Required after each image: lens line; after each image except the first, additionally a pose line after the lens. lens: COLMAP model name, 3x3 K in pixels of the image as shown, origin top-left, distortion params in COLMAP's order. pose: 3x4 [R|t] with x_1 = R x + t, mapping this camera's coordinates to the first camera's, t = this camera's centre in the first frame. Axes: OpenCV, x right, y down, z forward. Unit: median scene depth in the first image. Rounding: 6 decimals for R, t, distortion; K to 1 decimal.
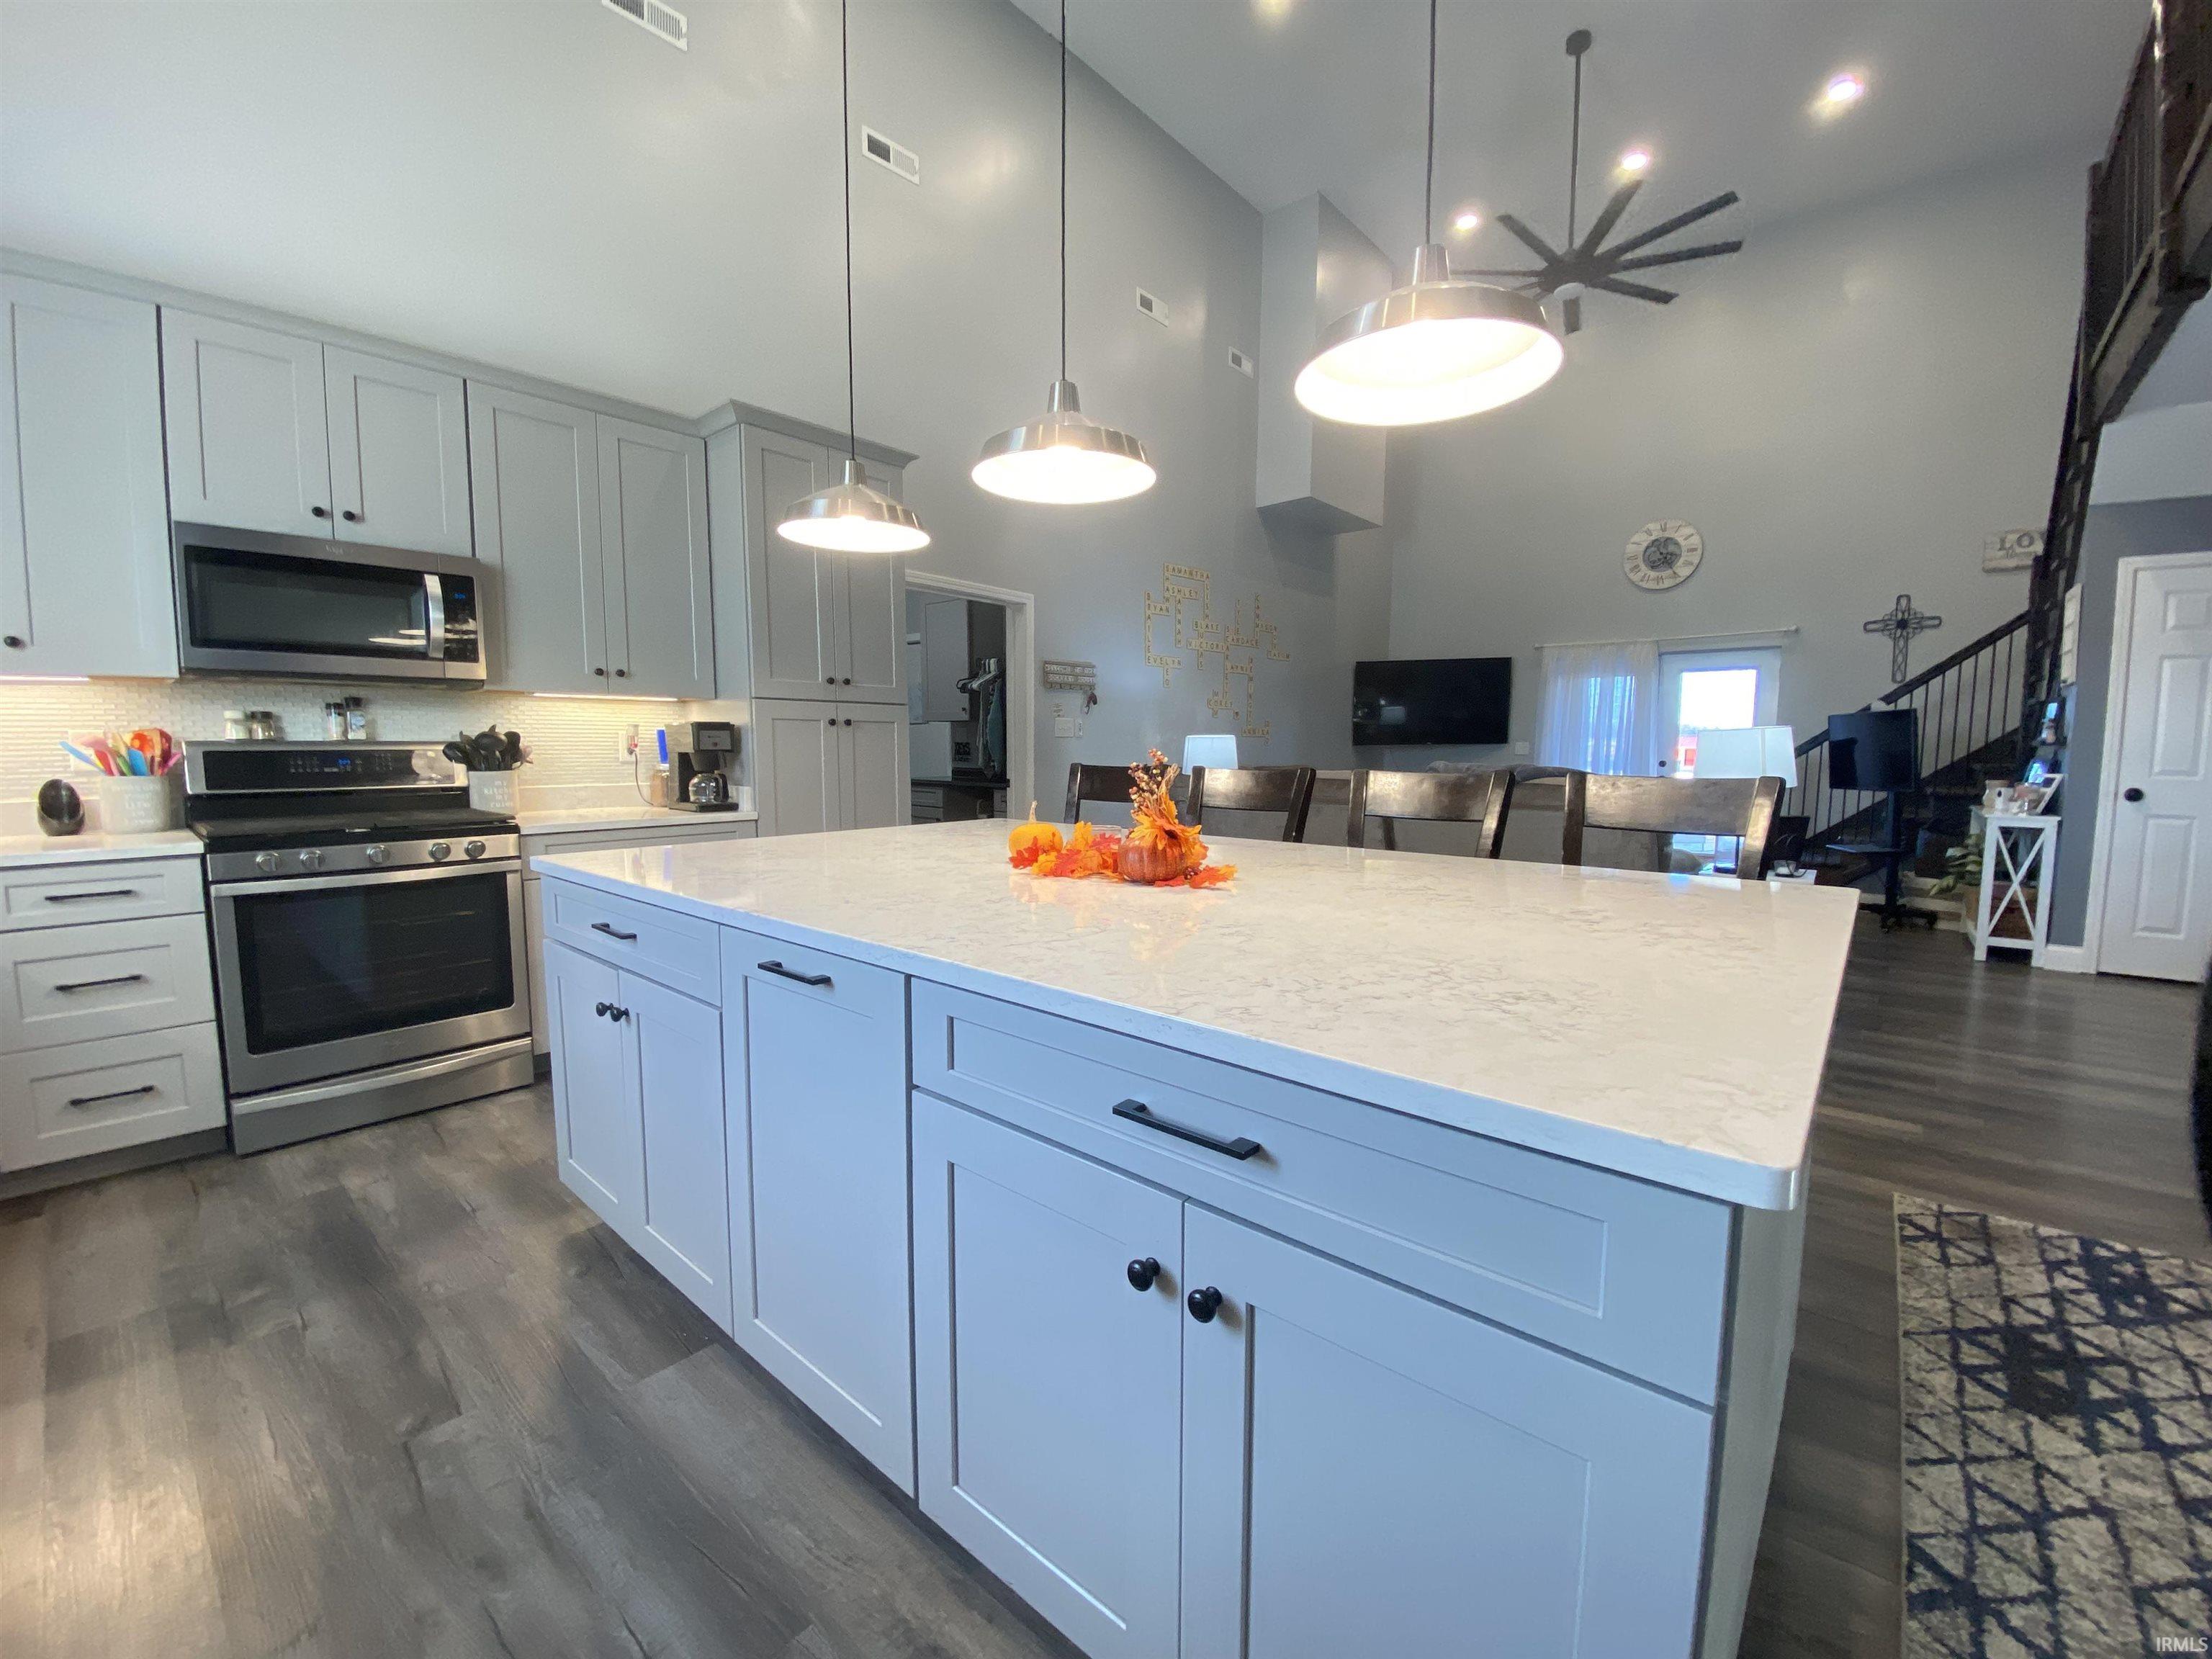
lens RADIAL K [[894.7, 0, 1105.4], [0, 894.7, 826.9], [0, 0, 1]] dist [0.010685, -0.015580]
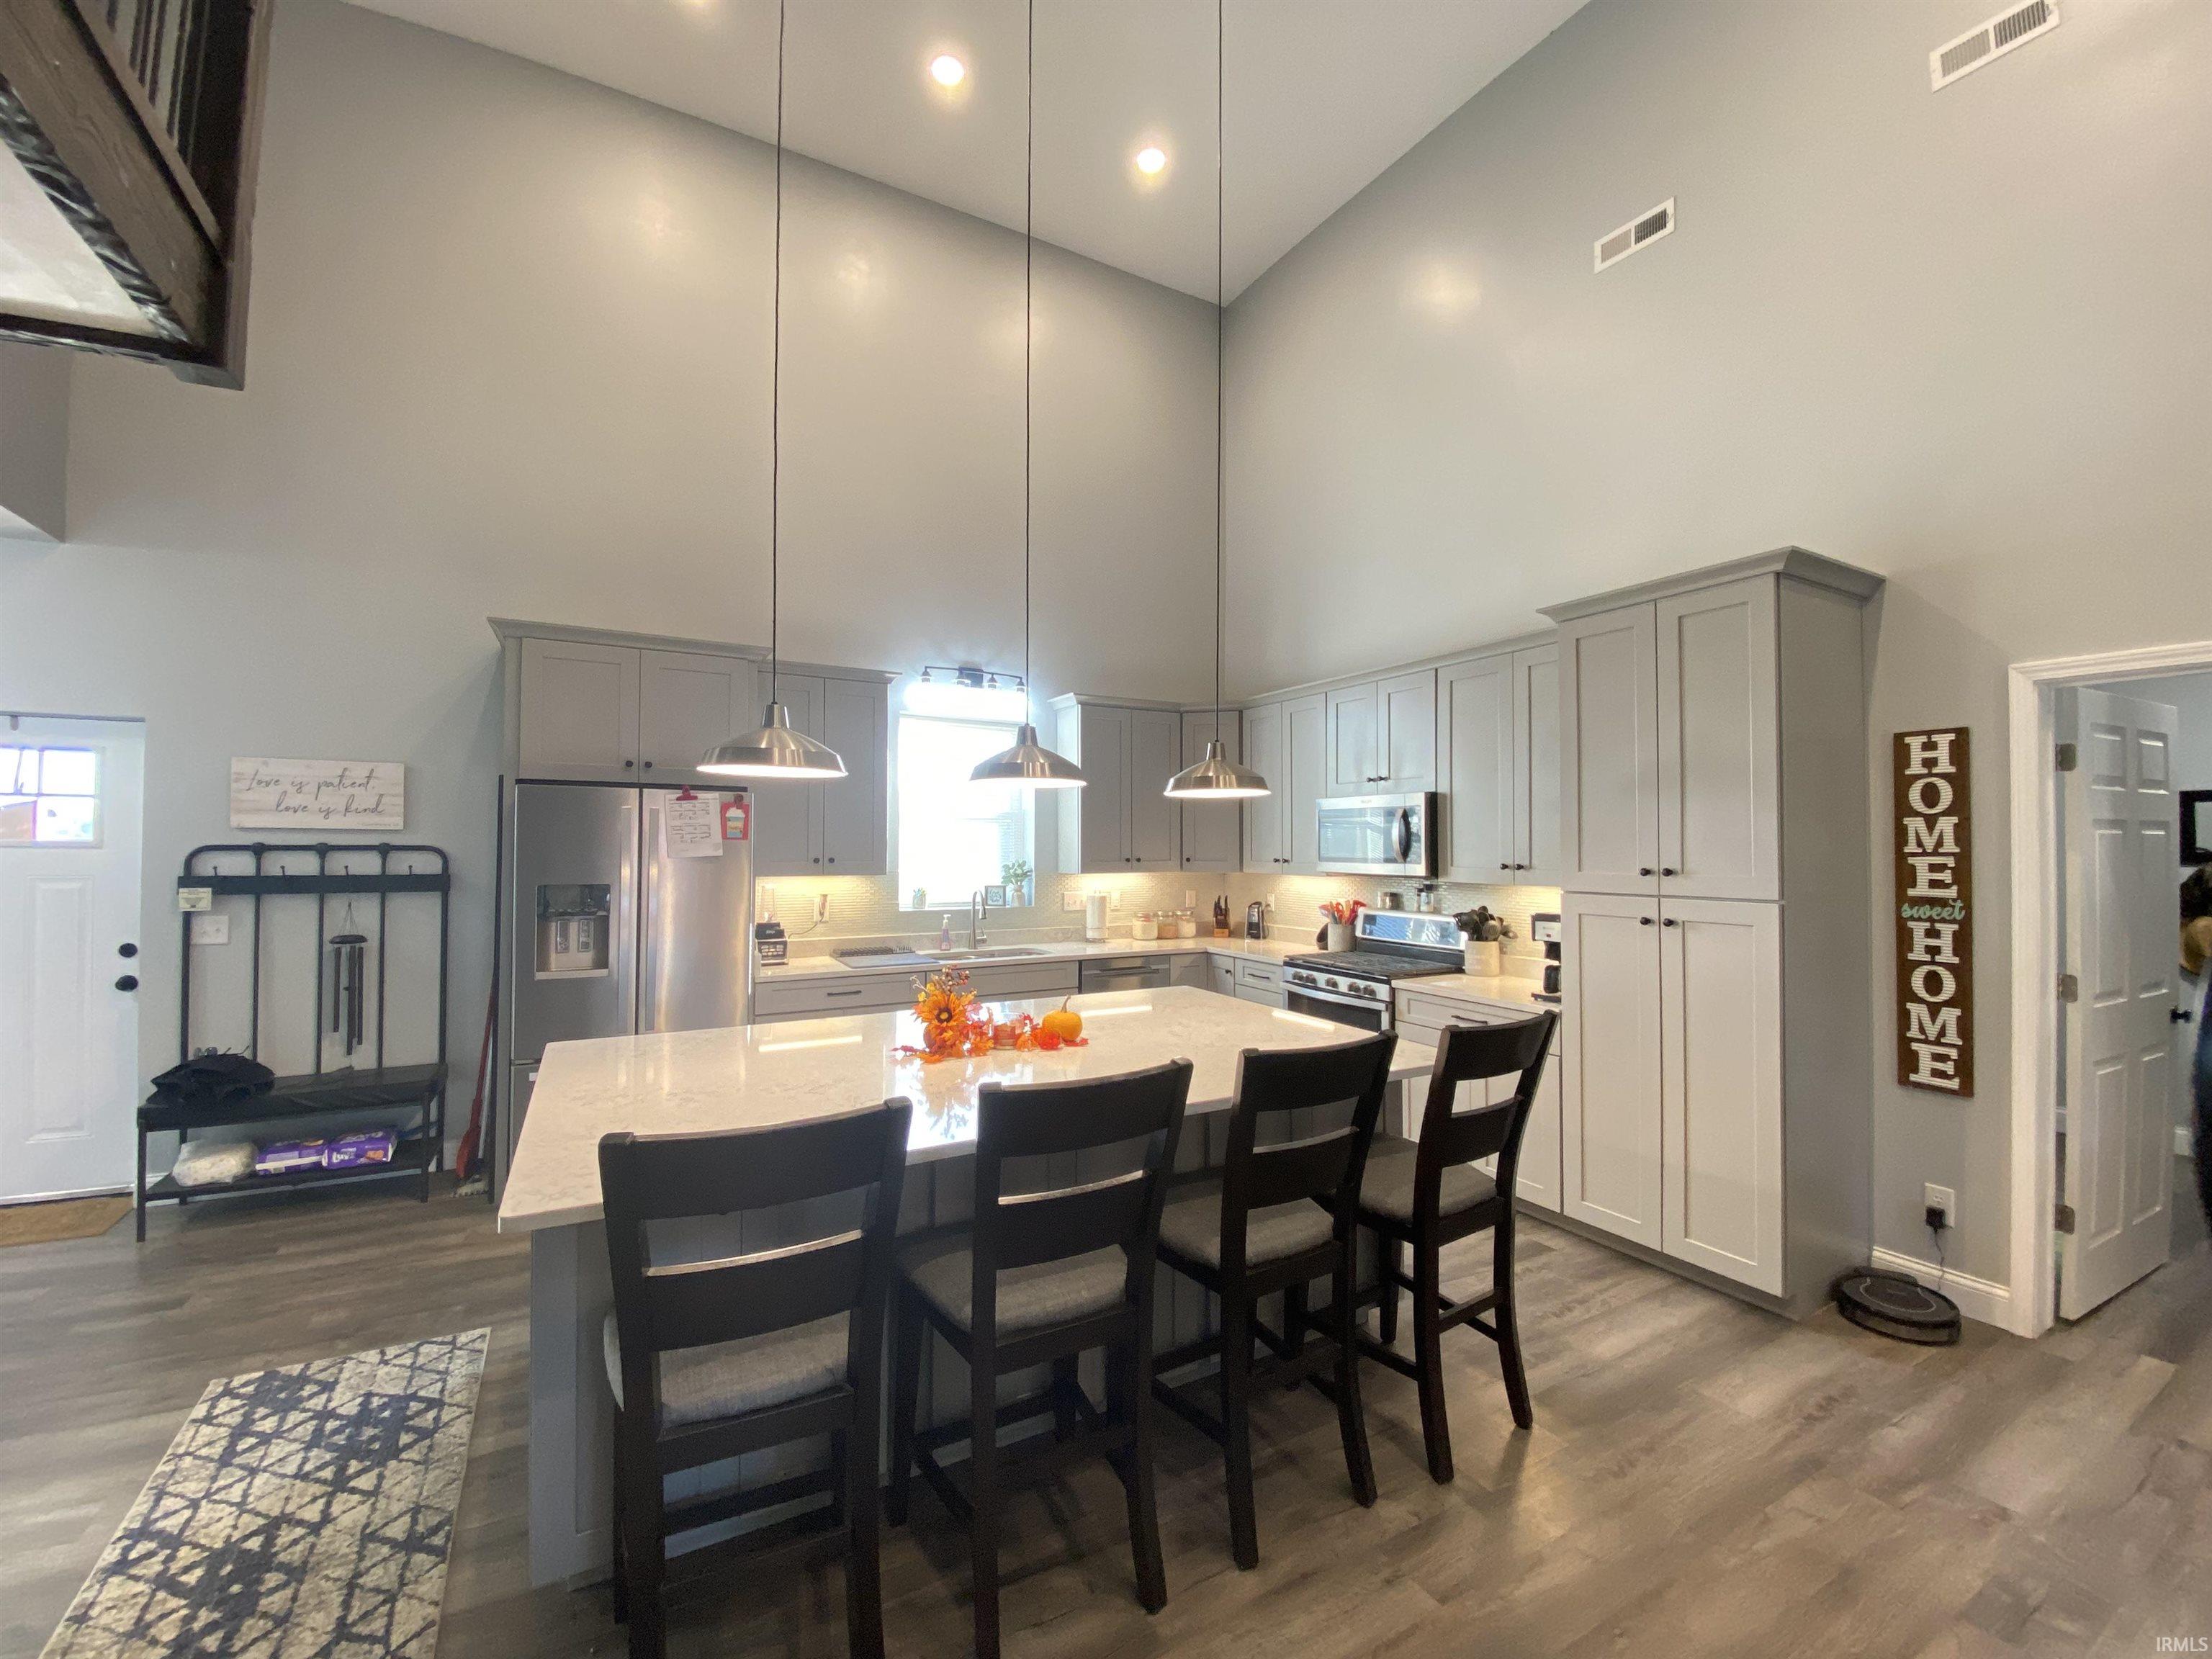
lens RADIAL K [[894.7, 0, 1098.6], [0, 894.7, 828.2], [0, 0, 1]] dist [0.010685, -0.015580]
pose [[-0.338431, -0.021250, -0.940751, 0.825239], [-0.089414, 0.995948, 0.009670, -0.210184], [0.936734, 0.087388, -0.338960, 1.015053]]
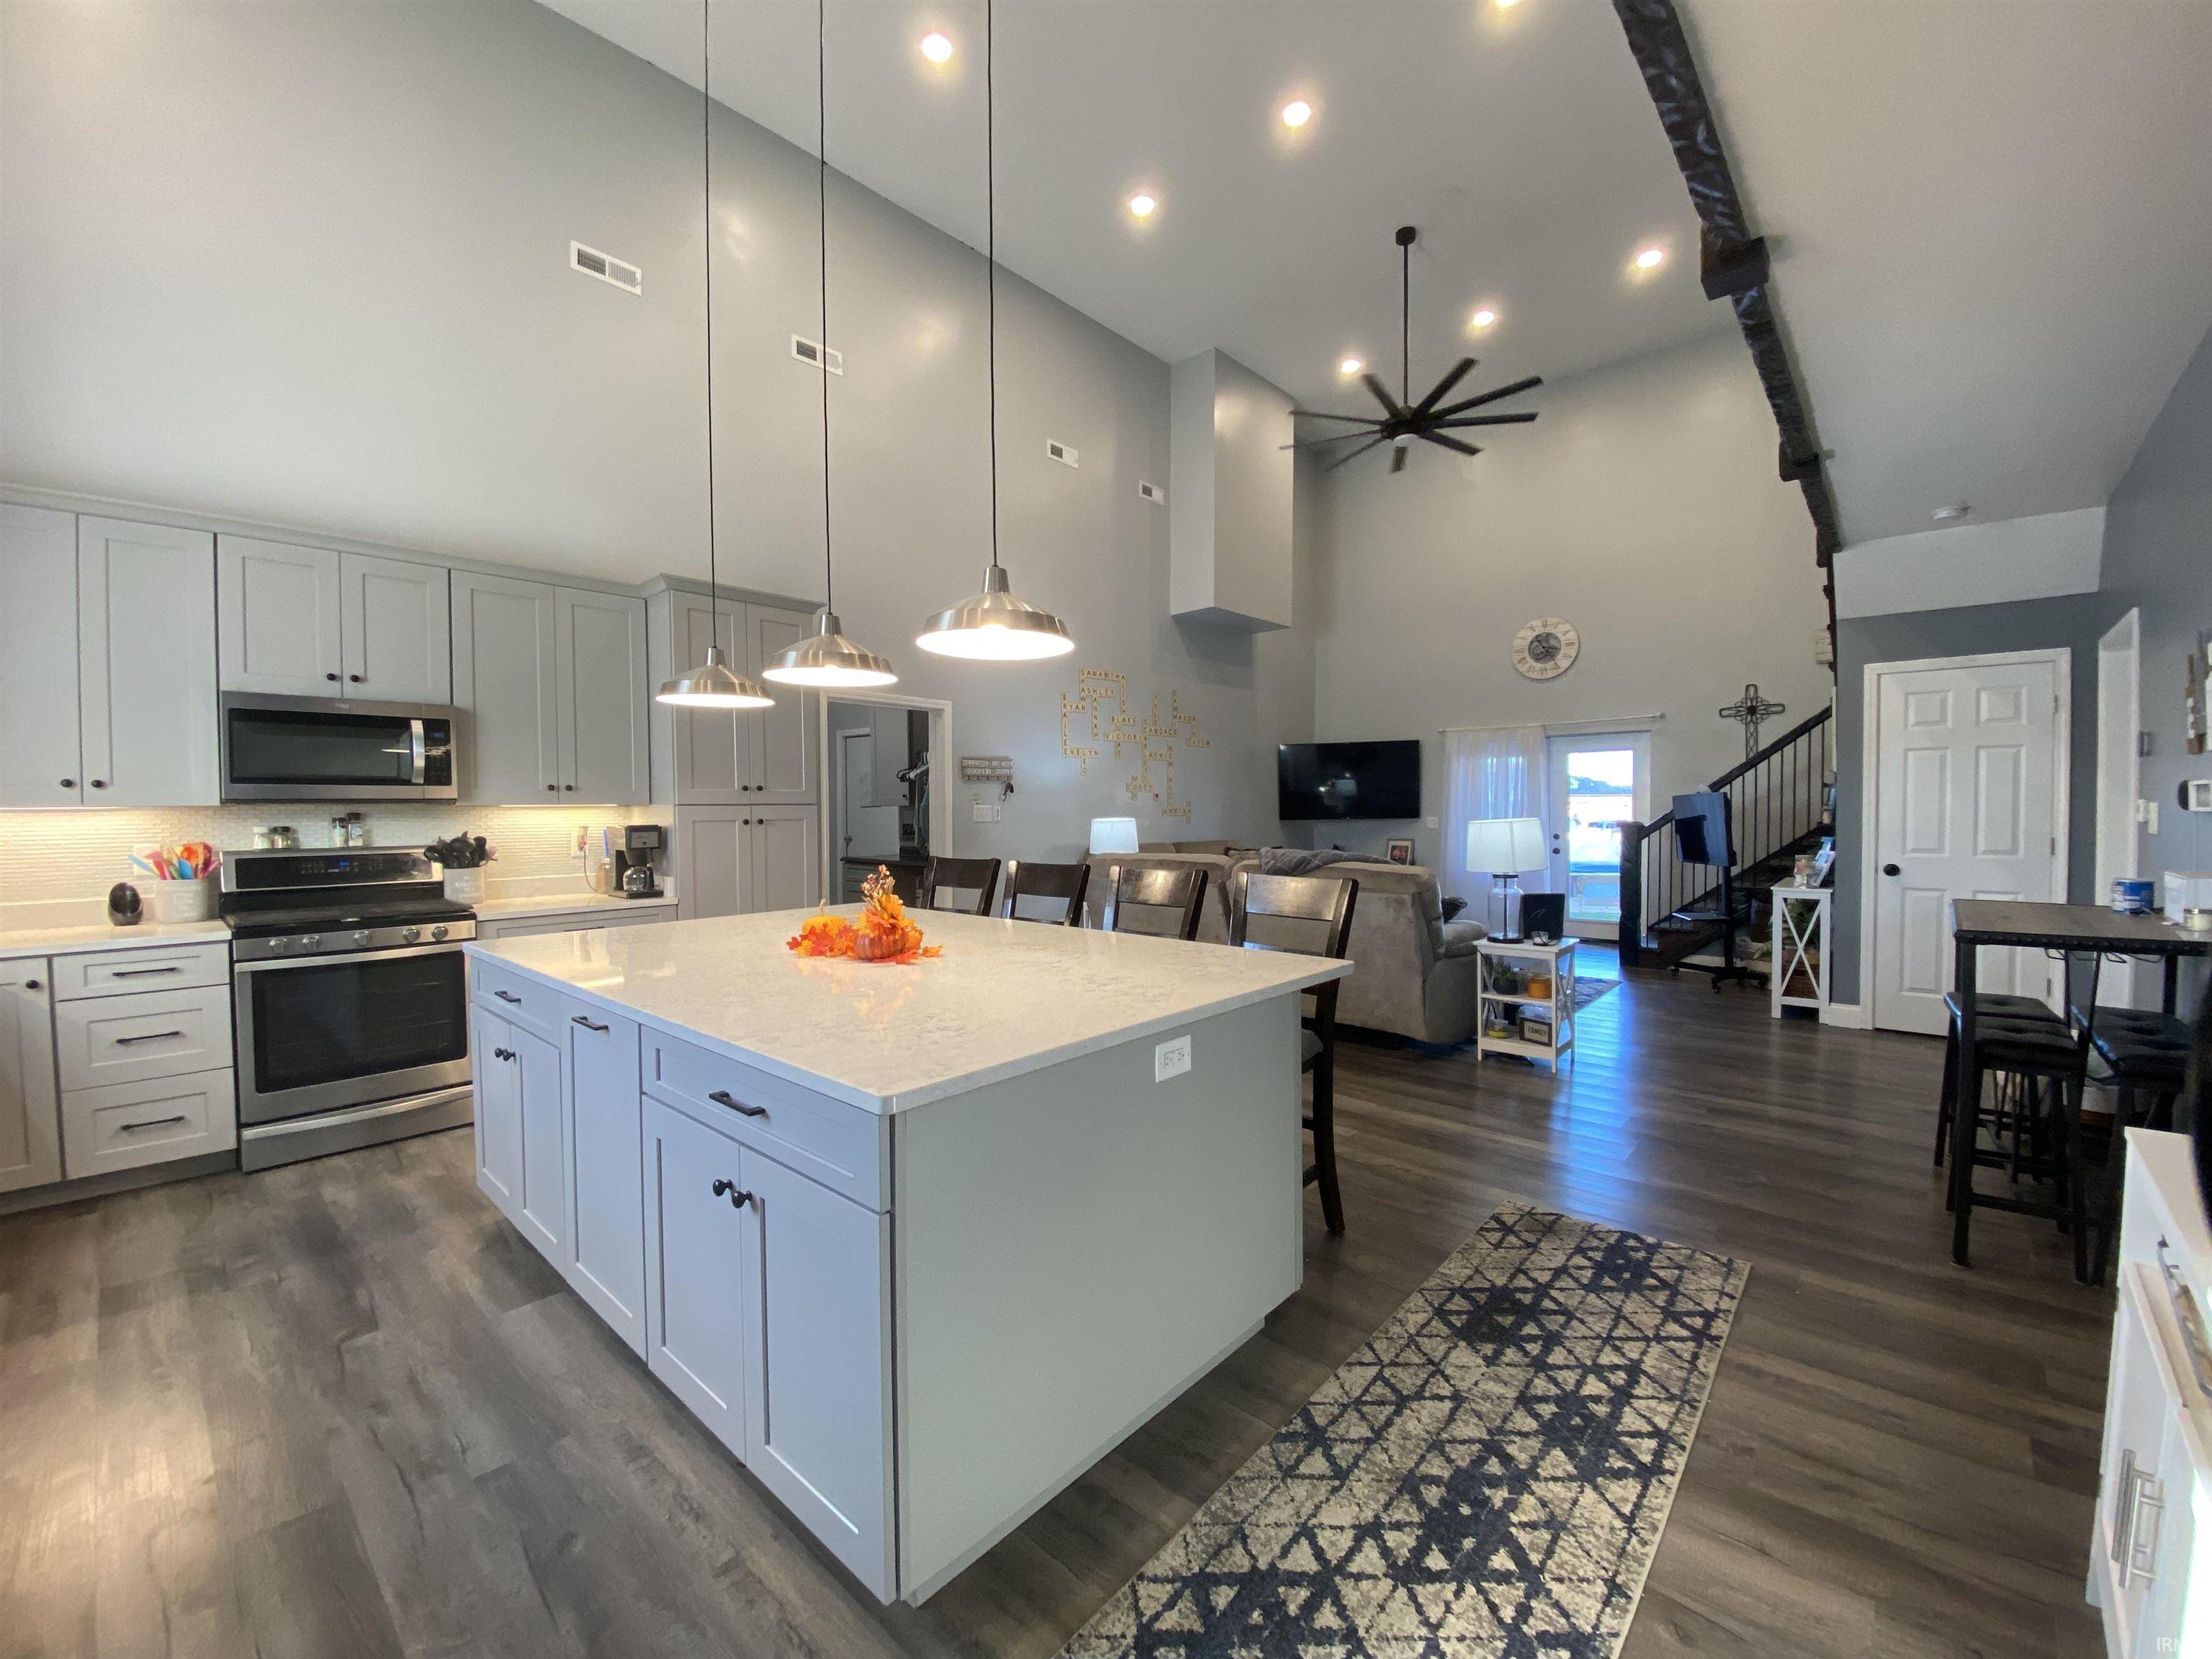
lens RADIAL K [[894.7, 0, 1105.7], [0, 894.7, 826.4], [0, 0, 1]] dist [0.010685, -0.015580]
pose [[0.999746, -0.009439, -0.020454, 0.260817], [0.007959, 0.997428, -0.071239, -0.026895], [0.021074, 0.071058, 0.997250, -0.252493]]
